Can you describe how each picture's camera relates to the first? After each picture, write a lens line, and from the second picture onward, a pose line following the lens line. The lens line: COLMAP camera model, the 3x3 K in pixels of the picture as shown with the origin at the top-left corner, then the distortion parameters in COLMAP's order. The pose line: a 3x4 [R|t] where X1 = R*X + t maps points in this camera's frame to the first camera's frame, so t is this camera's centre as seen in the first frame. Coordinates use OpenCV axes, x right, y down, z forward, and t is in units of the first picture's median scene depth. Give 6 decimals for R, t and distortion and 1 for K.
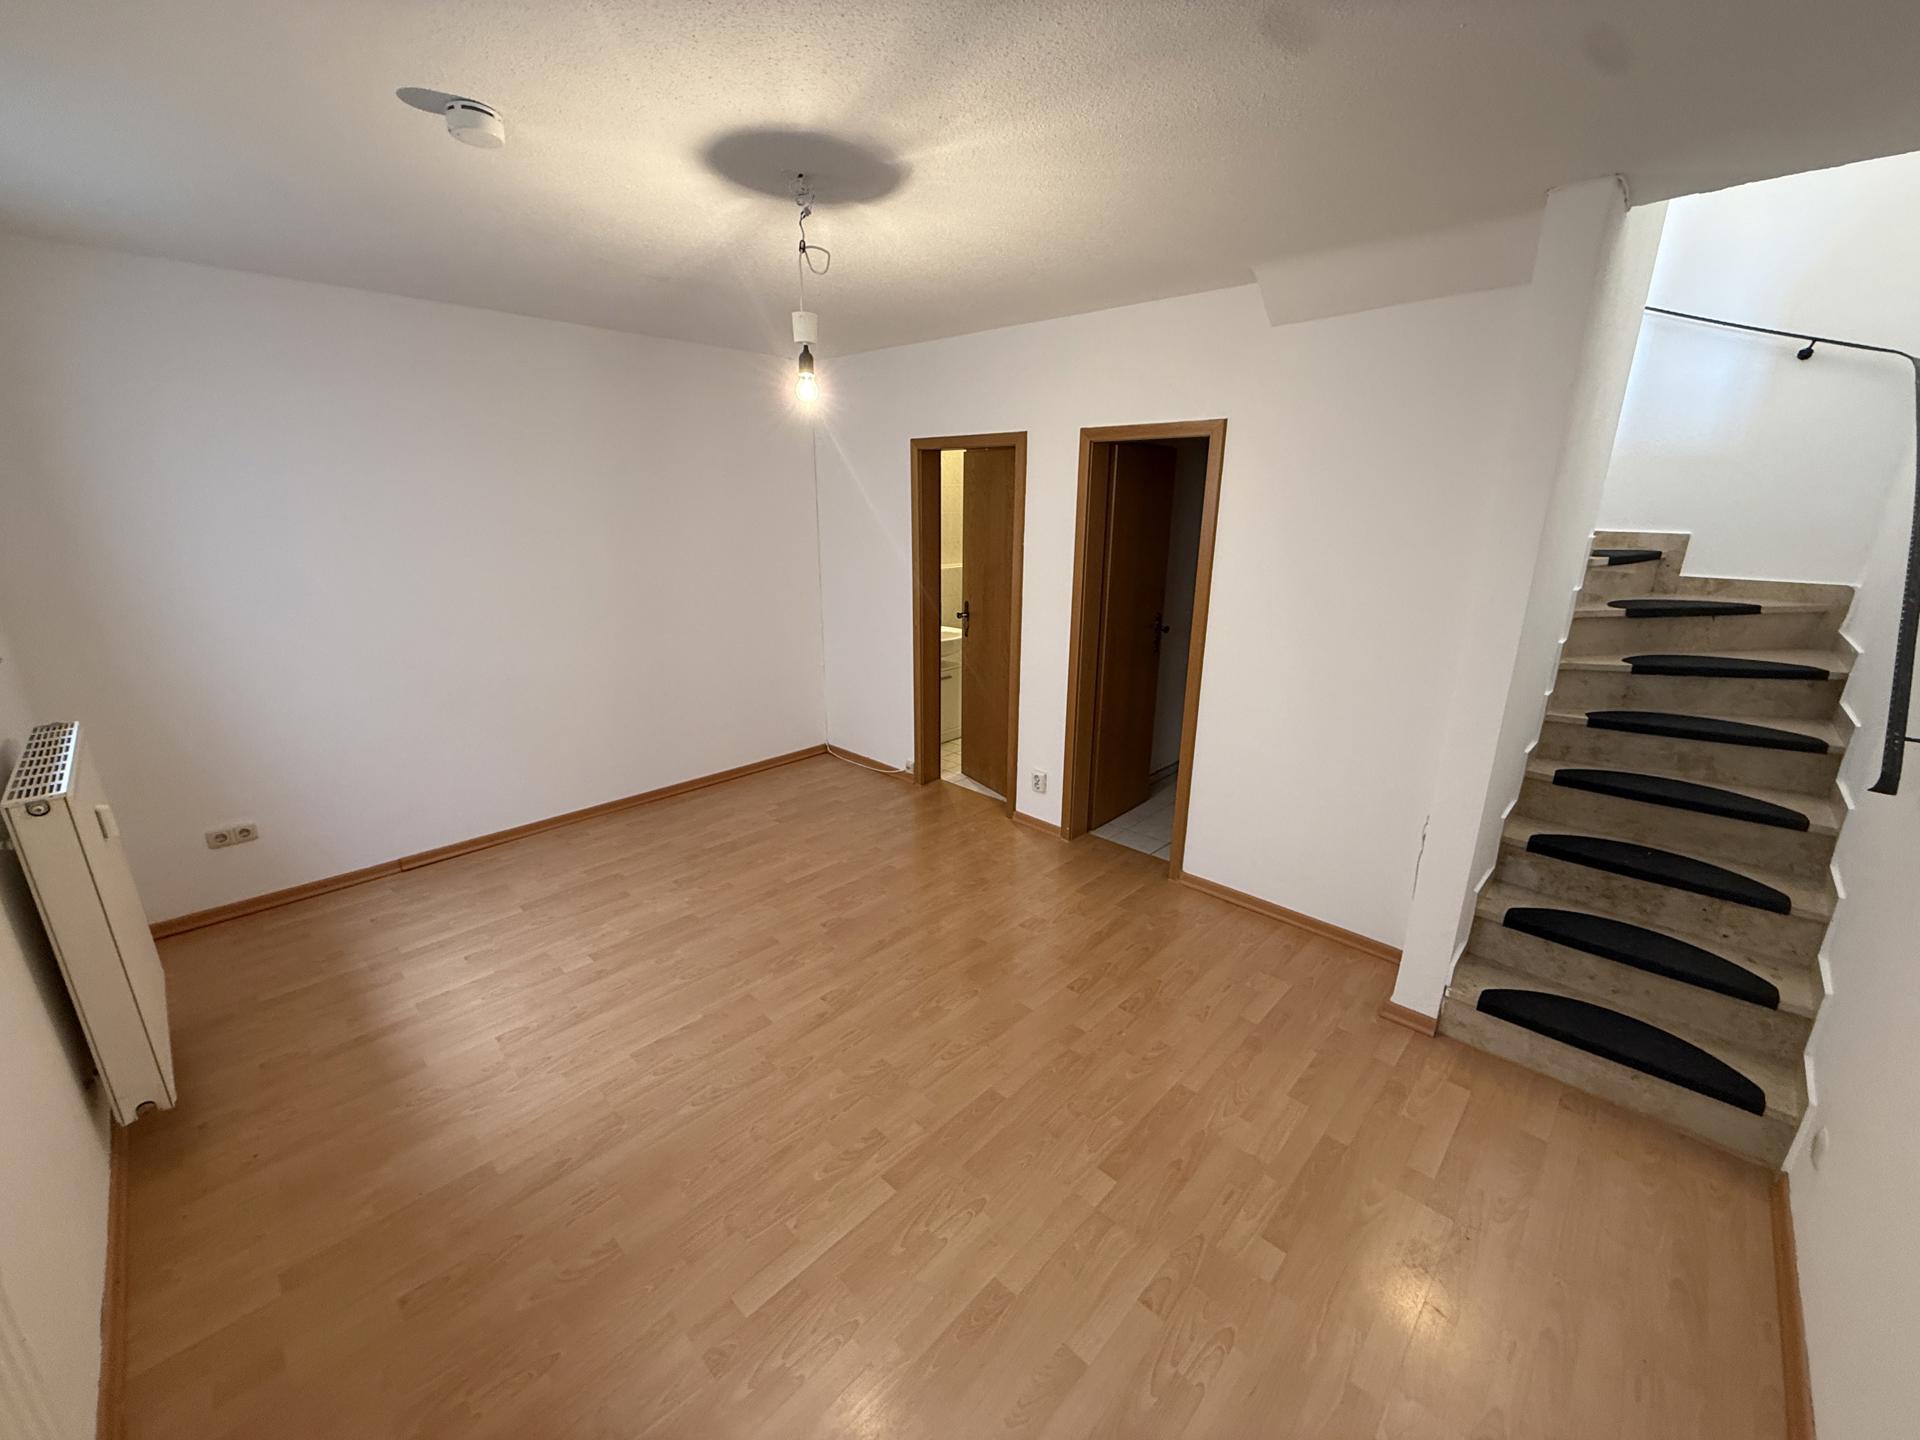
lens RADIAL K [[765.2, 0, 961.5], [0, 765.2, 719.2], [0, 0, 1]] dist [0.000388, 0.000262]
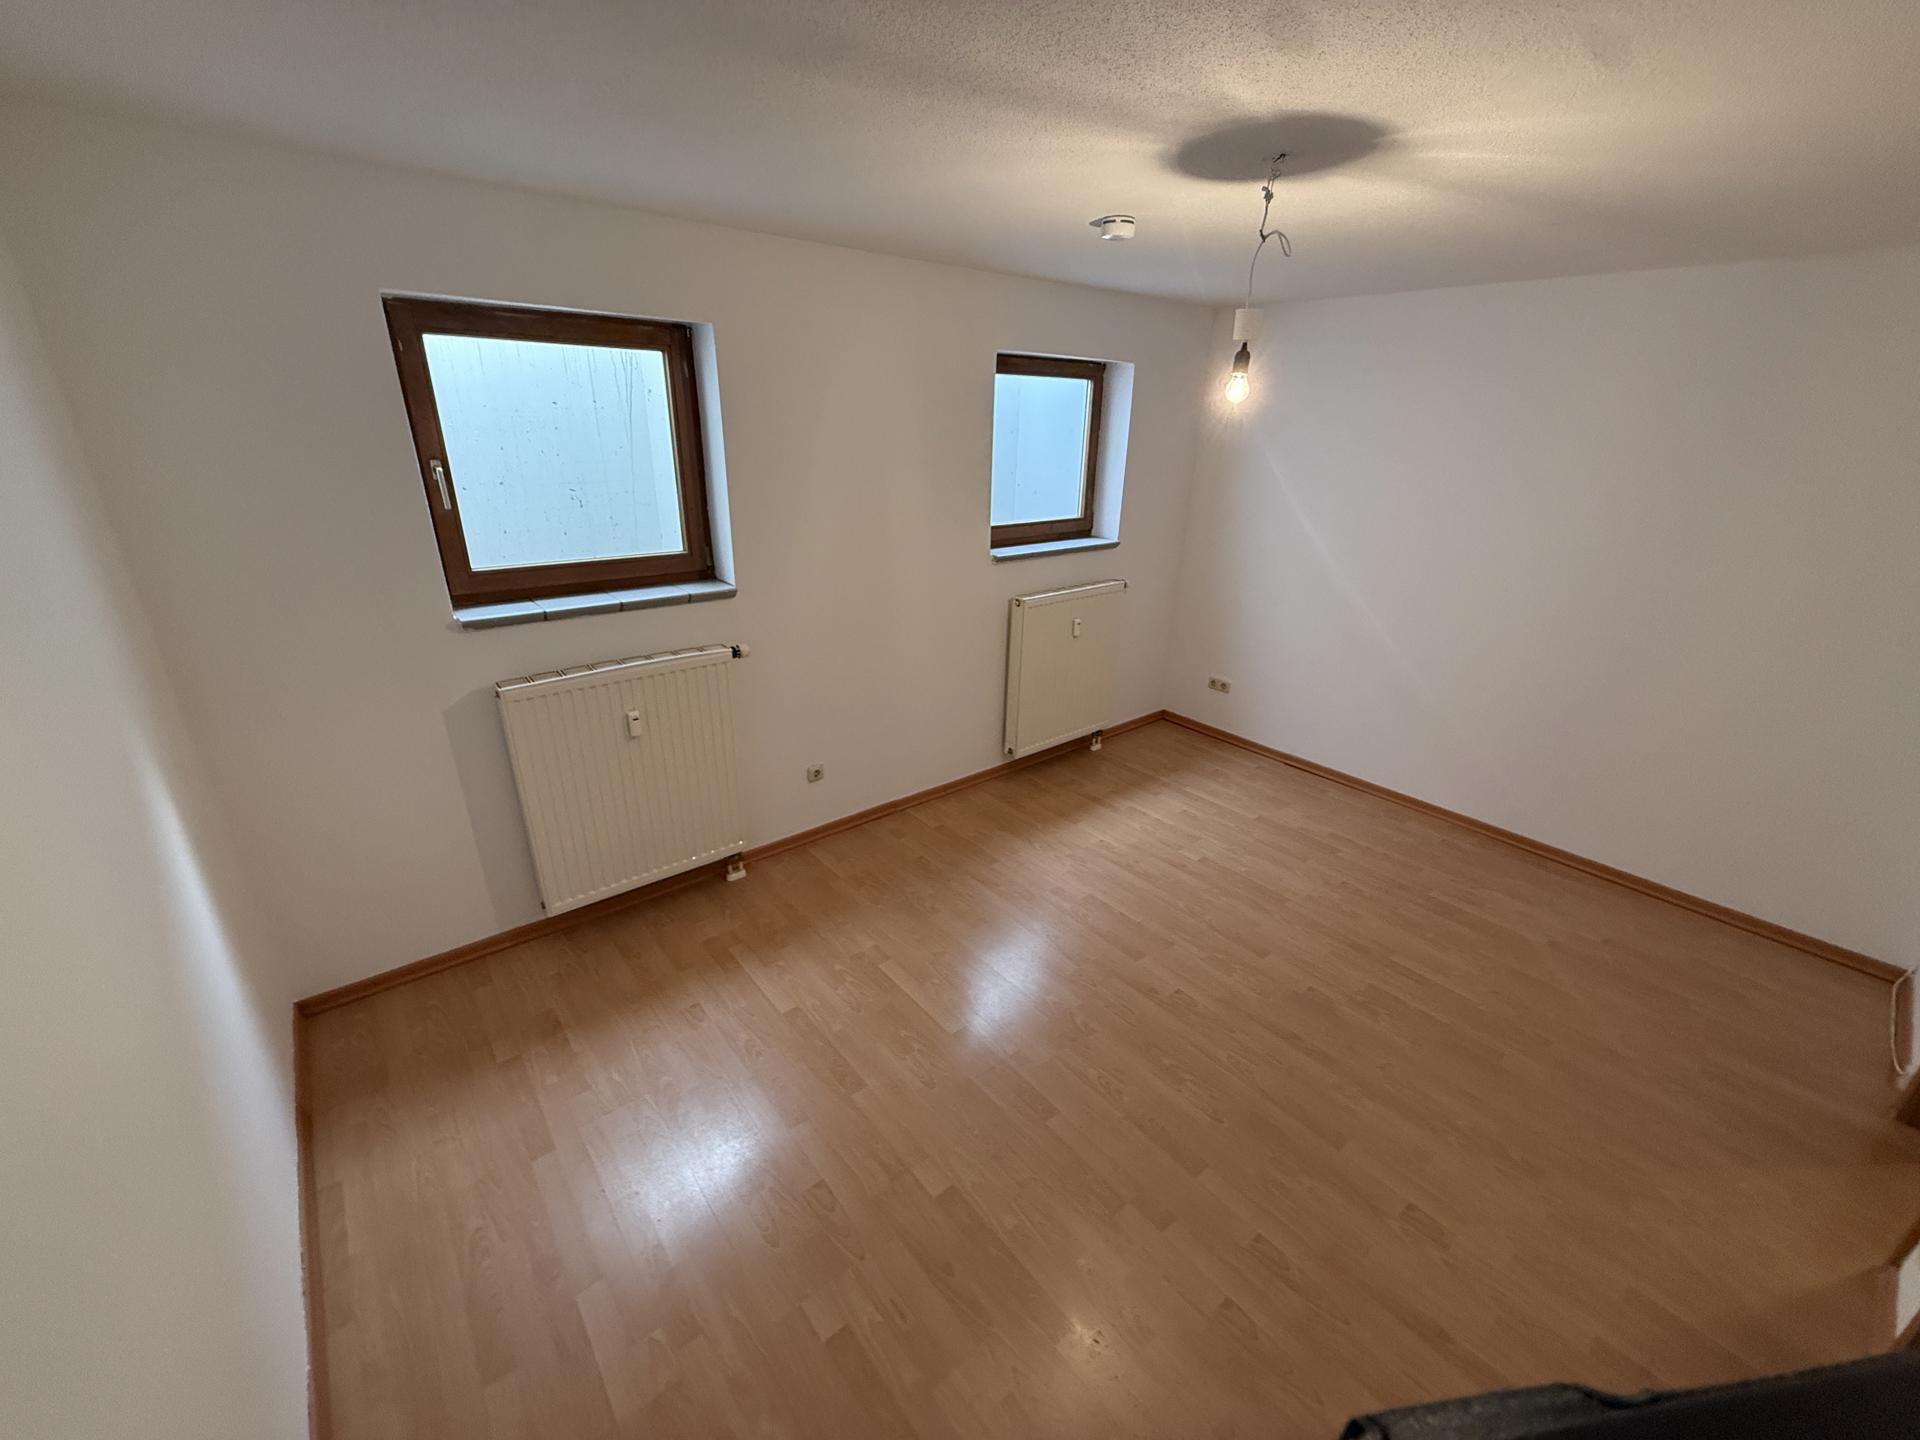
lens RADIAL K [[765.2, 0, 961.1], [0, 765.2, 723.5], [0, 0, 1]] dist [0.000388, 0.000262]
pose [[-0.123457, 0.360141, -0.924693, 0.648104], [-0.299034, 0.875006, 0.380714, -0.240296], [0.946223, 0.323516, -0.000331, 0.595526]]
